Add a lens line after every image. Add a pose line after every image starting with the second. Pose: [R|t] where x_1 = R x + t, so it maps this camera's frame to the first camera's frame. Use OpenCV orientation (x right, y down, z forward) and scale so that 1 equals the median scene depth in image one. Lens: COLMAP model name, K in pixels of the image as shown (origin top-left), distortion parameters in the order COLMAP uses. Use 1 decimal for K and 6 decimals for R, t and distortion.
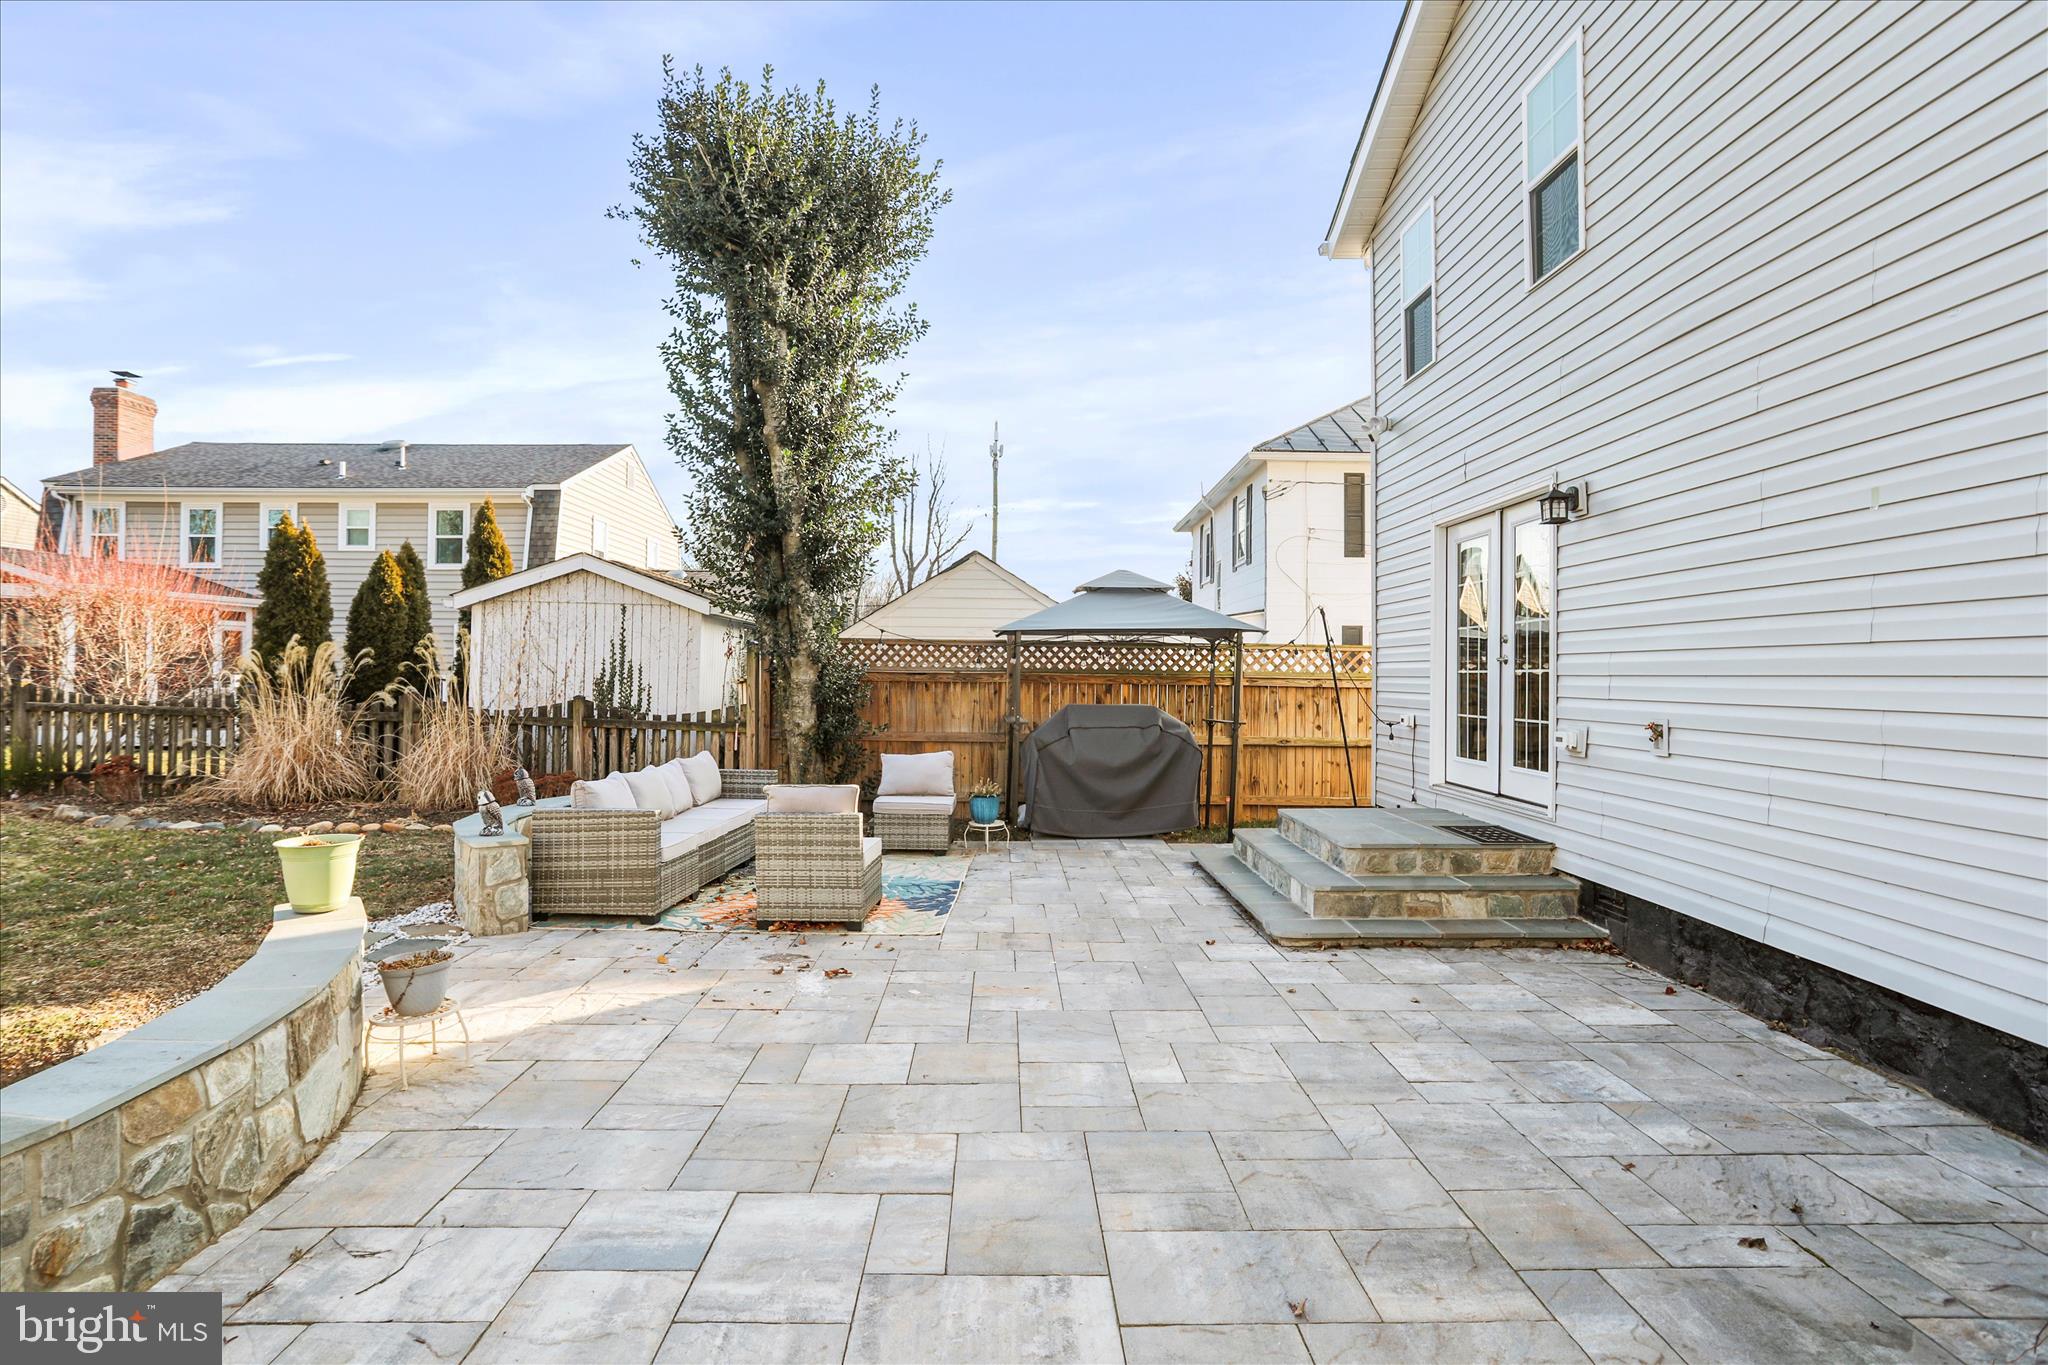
lens RADIAL K [[1046.1, 0, 1033.6], [0, 1046.1, 667.3], [0, 0, 1]] dist [-0.060302, 0.032758]
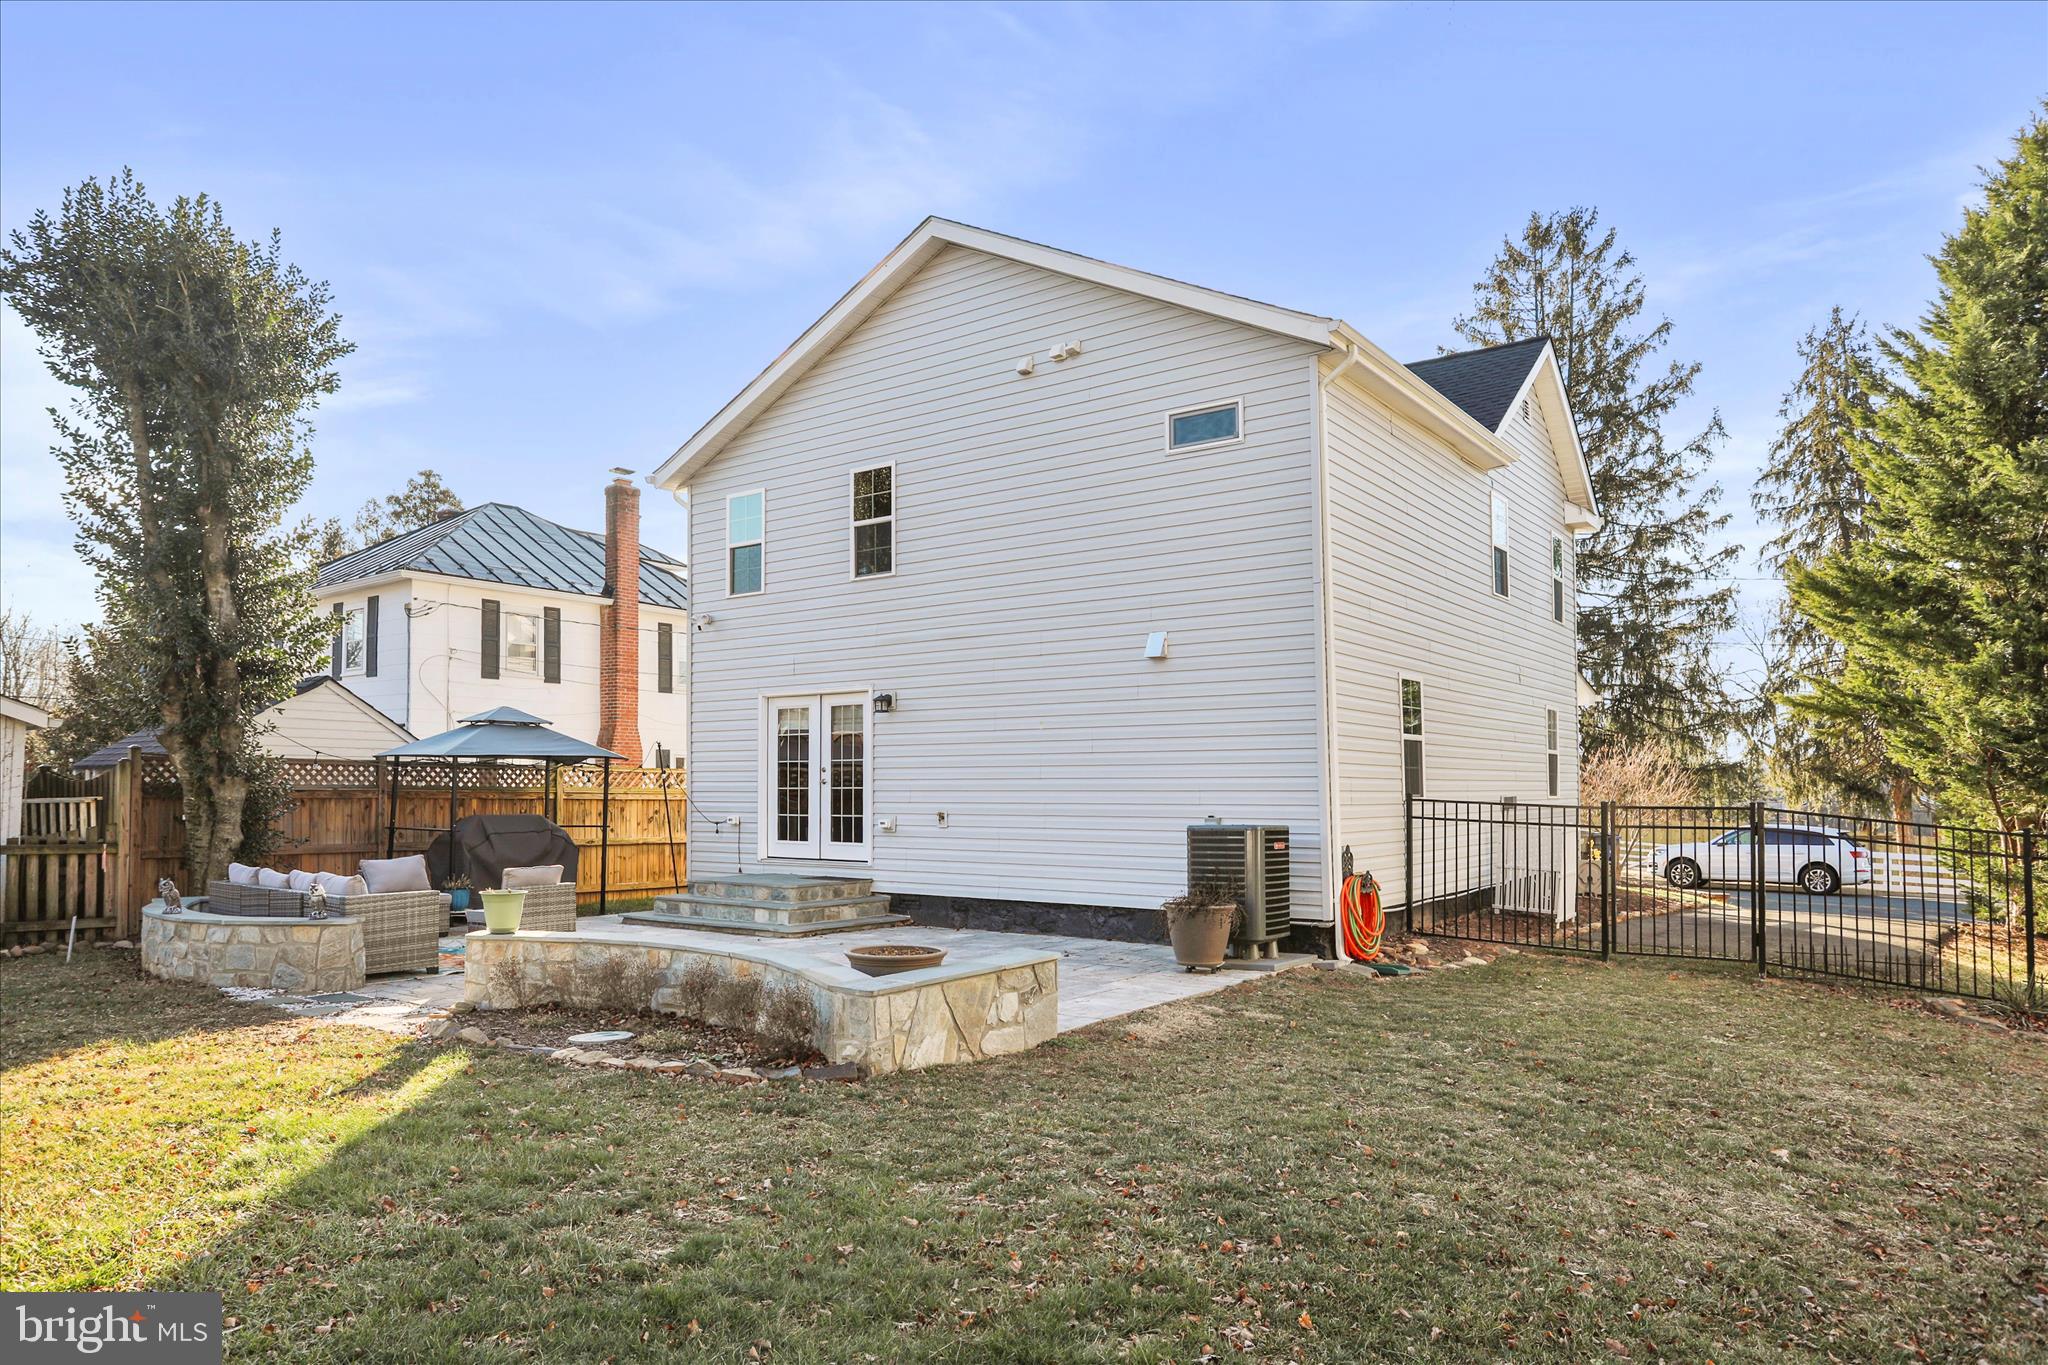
lens RADIAL K [[1268.8, 0, 1015.2], [0, 1268.8, 802.5], [0, 0, 1]] dist [-0.008229, -0.000233]
pose [[0.593162, -0.011884, 0.804996, -0.745352], [-0.004133, 0.999833, 0.017805, -0.008144], [-0.805073, -0.013888, 0.593014, -0.367288]]
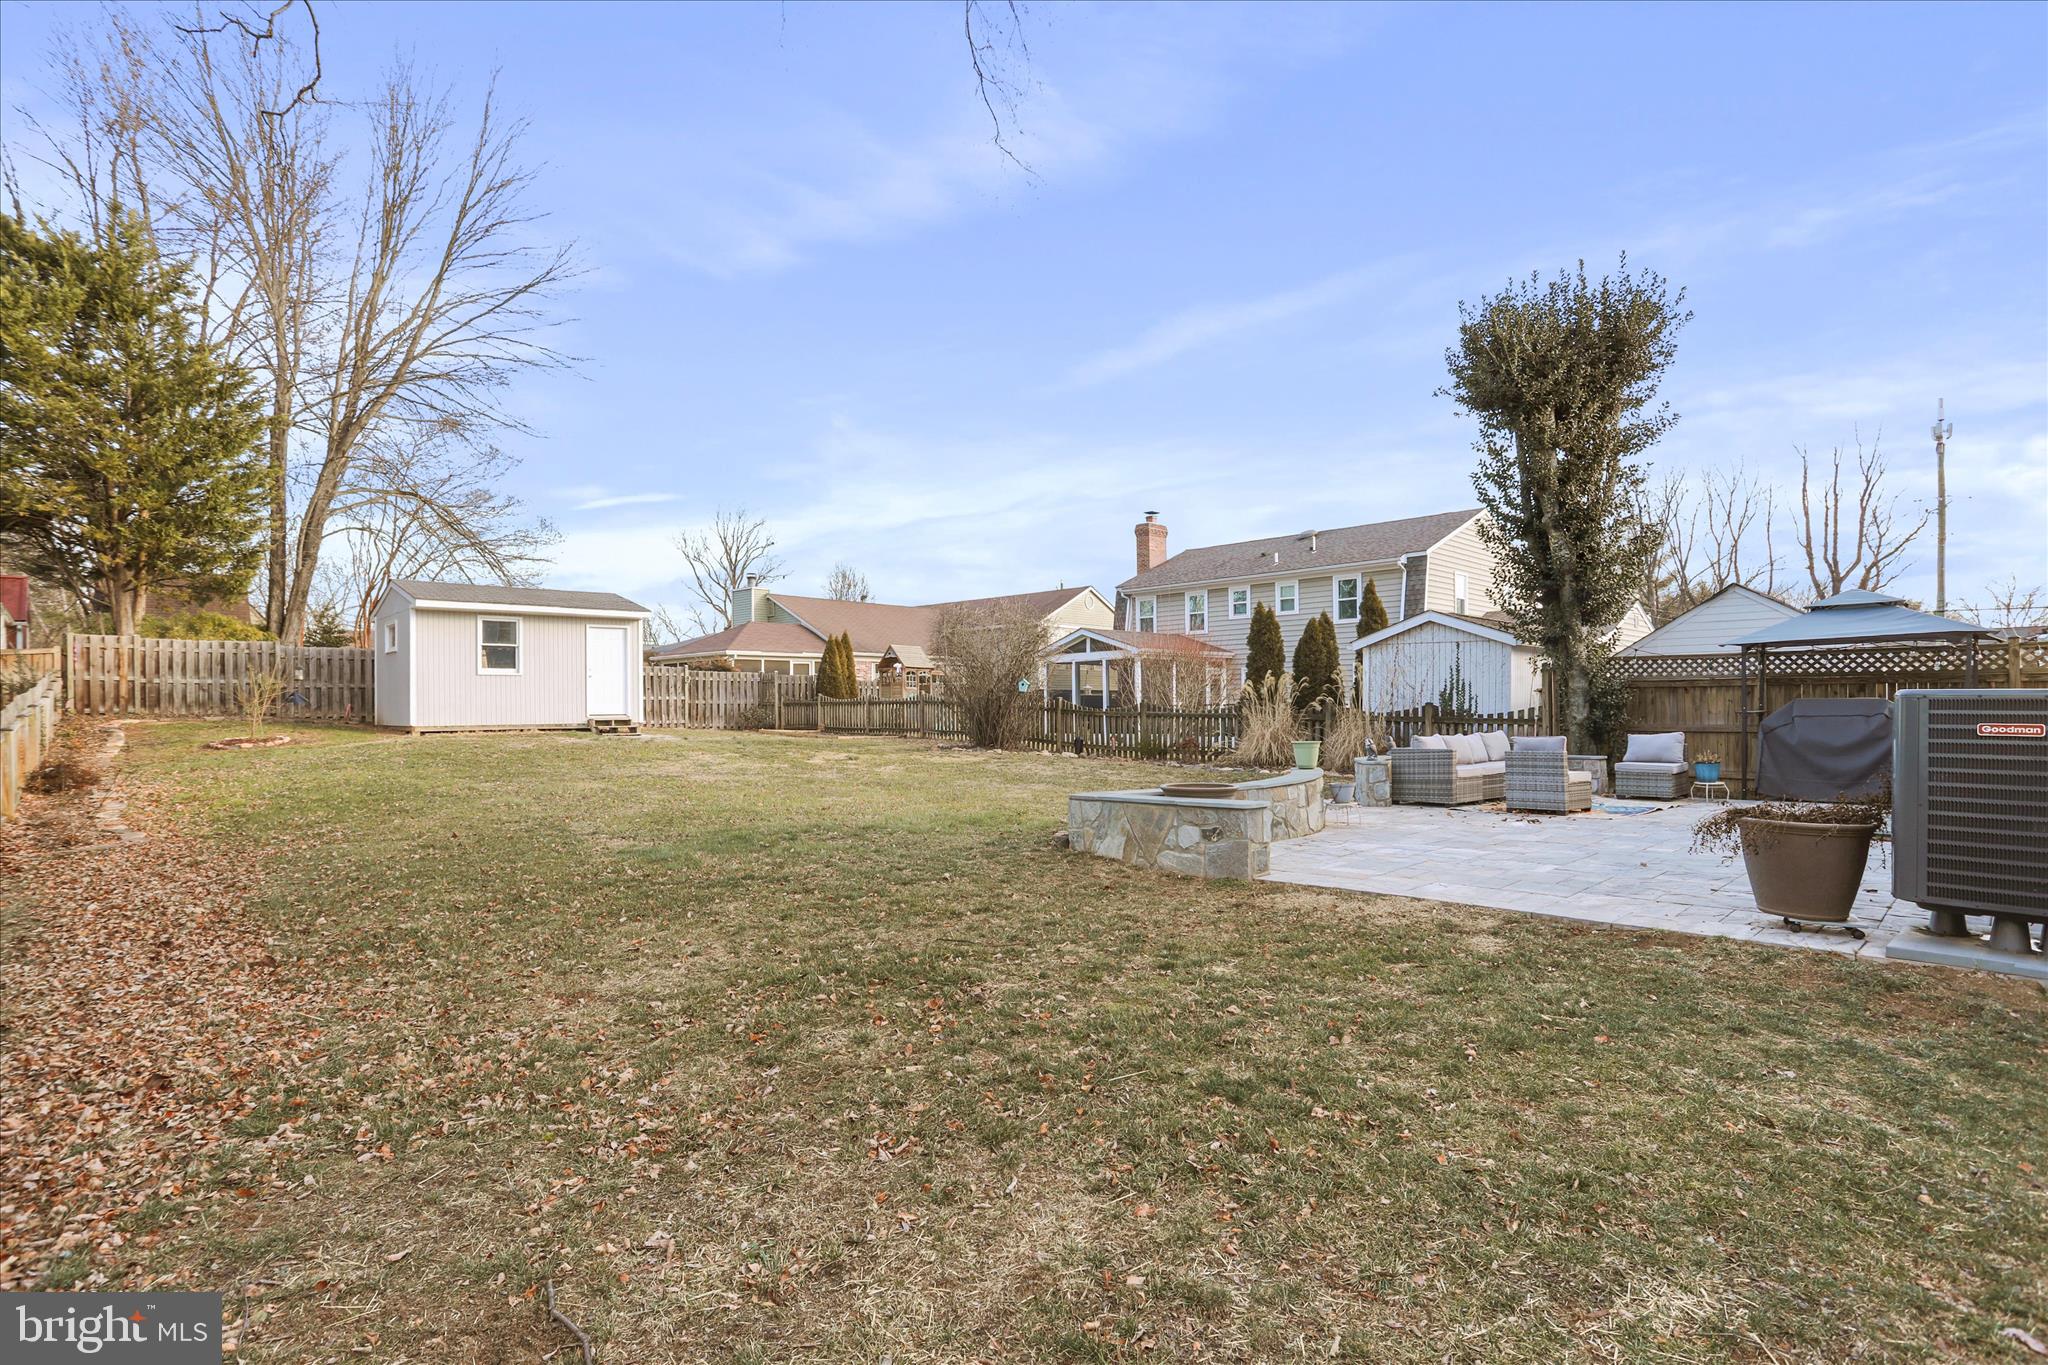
lens RADIAL K [[1005.1, 0, 1024.0], [0, 1005.1, 682.5], [0, 0, 1]] dist [-0.005804, 0.000128]
pose [[0.674458, -0.032695, -0.737588, 0.280749], [0.017491, 0.999446, -0.028308, 0.031205], [0.738106, 0.006191, 0.674657, -0.496844]]
